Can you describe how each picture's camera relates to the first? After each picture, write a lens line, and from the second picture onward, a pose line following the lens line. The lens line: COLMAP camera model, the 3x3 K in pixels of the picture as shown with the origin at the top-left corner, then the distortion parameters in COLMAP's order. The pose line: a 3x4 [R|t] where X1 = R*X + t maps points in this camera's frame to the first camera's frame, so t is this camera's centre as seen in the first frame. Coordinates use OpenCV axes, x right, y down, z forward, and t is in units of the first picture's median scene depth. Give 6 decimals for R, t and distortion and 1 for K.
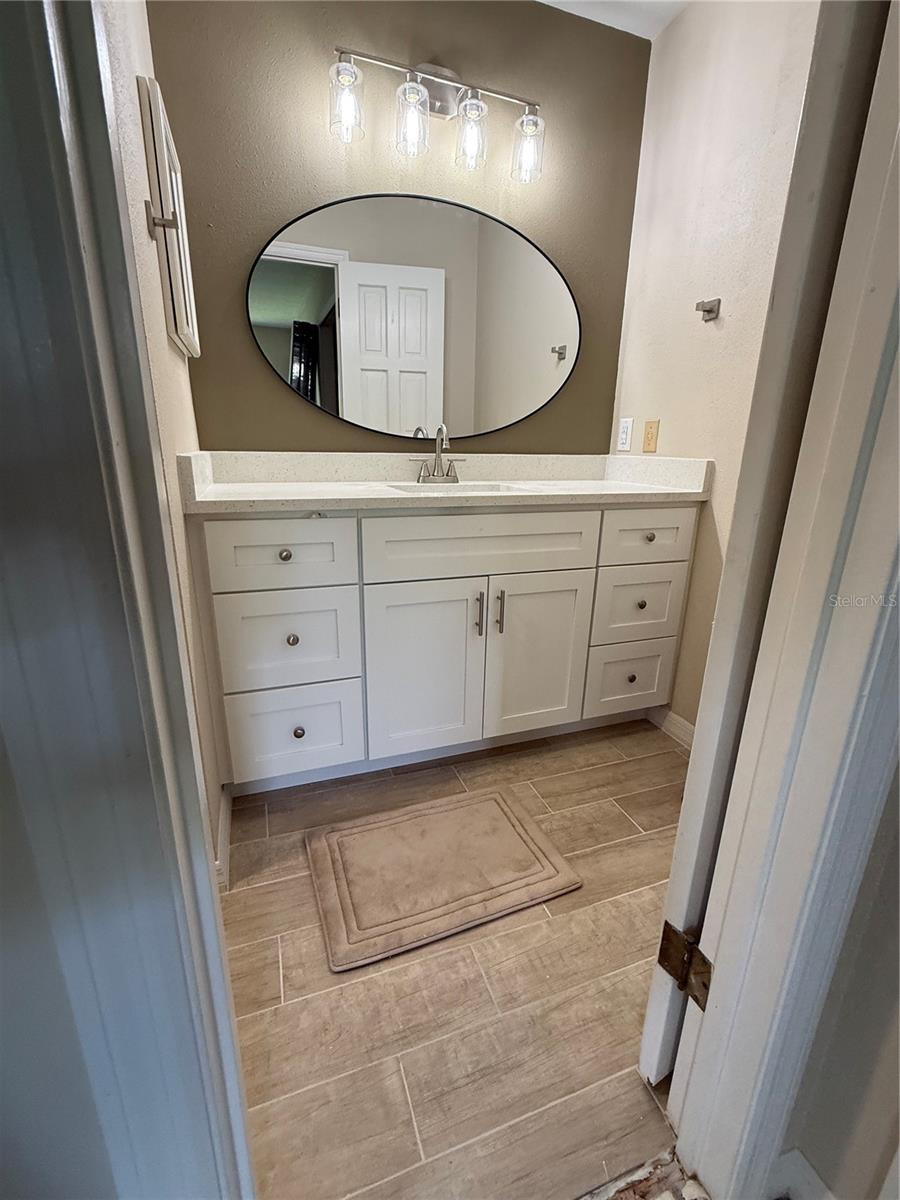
lens RADIAL K [[523.2, 0, 449.5], [0, 523.2, 601.7], [0, 0, 1]] dist [-0.002871, -0.000076]
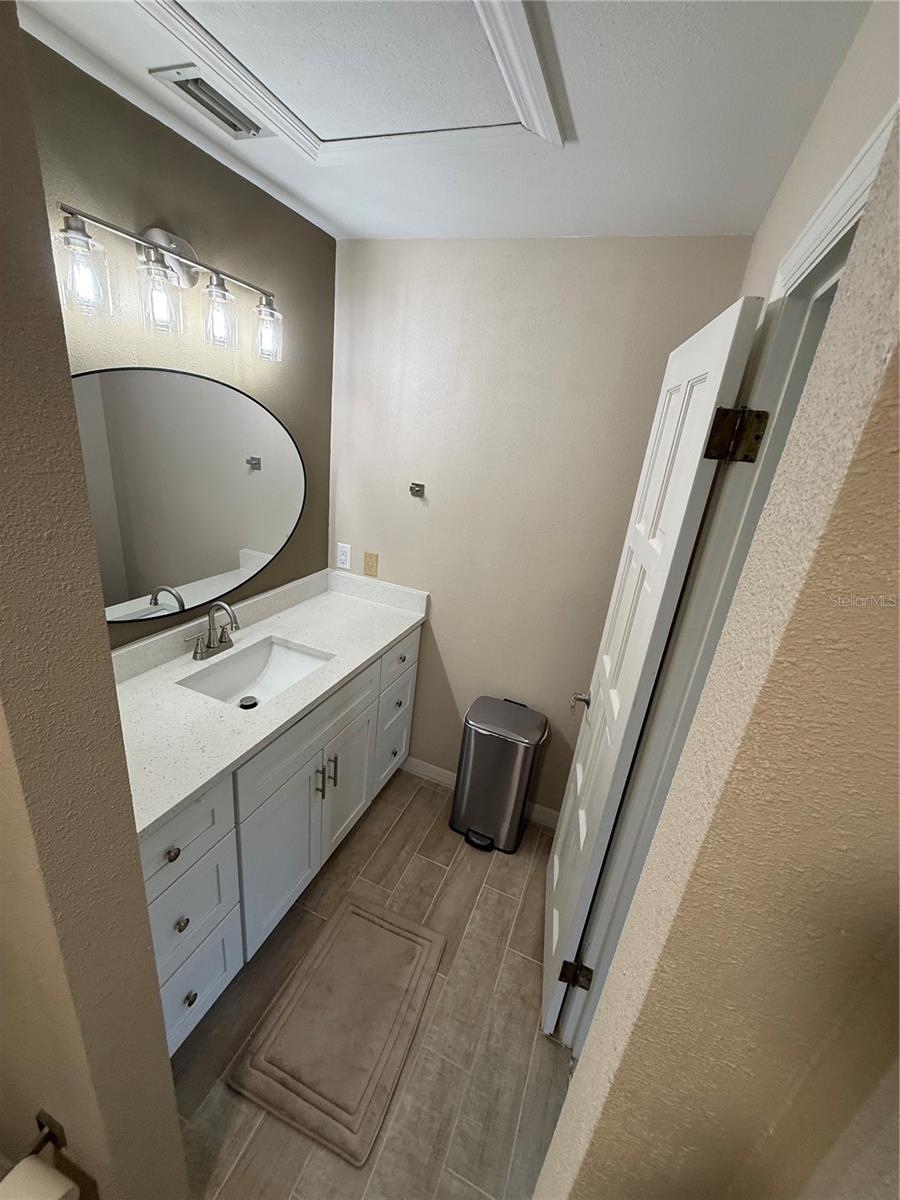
lens RADIAL K [[481.6, 0, 452.1], [0, 481.6, 598.9], [0, 0, 1]] dist [0.002292, 0.000490]
pose [[0.666348, -0.205114, 0.716874, -0.500564], [0.121592, 0.978442, 0.166932, -0.602154], [-0.735660, -0.024068, 0.676923, 0.095895]]
